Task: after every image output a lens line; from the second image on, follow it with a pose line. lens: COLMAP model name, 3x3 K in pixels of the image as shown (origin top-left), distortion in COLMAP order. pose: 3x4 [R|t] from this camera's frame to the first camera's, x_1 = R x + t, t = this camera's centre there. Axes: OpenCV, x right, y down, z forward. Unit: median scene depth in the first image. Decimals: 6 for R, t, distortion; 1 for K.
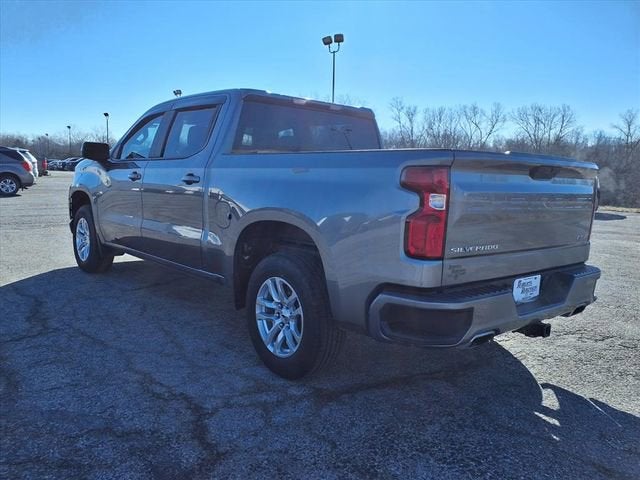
lens RADIAL K [[528.6, 0, 330.5], [0, 528.6, 240.6], [0, 0, 1]] dist [0.063717, -0.085749]
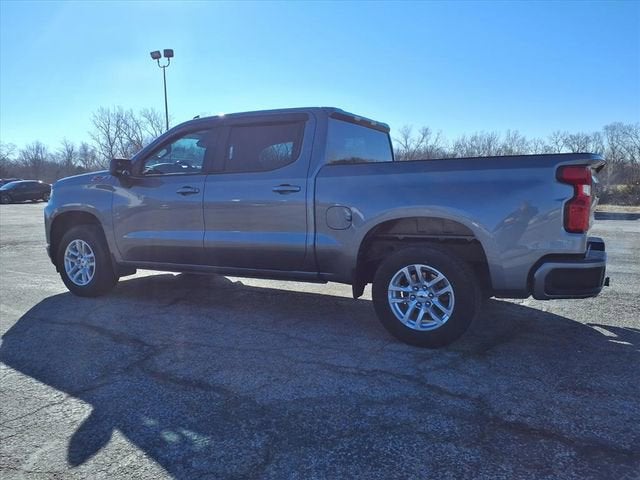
lens RADIAL K [[519.0, 0, 320.0], [0, 519.0, 240.0], [0, 0, 1]] dist [0.060558, -0.092682]
pose [[0.936006, -0.077479, 0.343351, -0.083711], [0.085659, 0.996287, -0.008697, 0.000653], [-0.341403, 0.037552, 0.939167, -0.003097]]
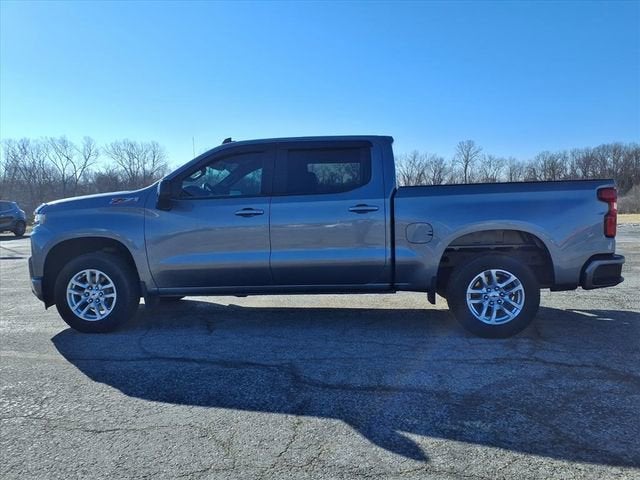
lens RADIAL K [[519.0, 0, 320.0], [0, 519.0, 240.0], [0, 0, 1]] dist [0.060558, -0.092682]
pose [[0.726391, -0.092829, 0.680984, -0.166593], [0.133639, 0.991002, -0.007459, -0.007447], [-0.674164, 0.096424, 0.732261, 0.032308]]
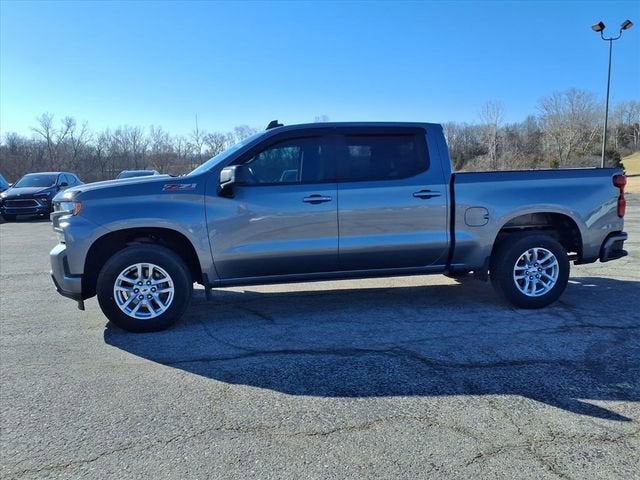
lens RADIAL K [[519.0, 0, 320.0], [0, 519.0, 240.0], [0, 0, 1]] dist [0.060558, -0.092682]
pose [[0.508060, -0.148261, 0.848465, -0.211911], [0.148077, 0.985442, 0.083528, -0.022027], [-0.848497, 0.083201, 0.522618, 0.085989]]
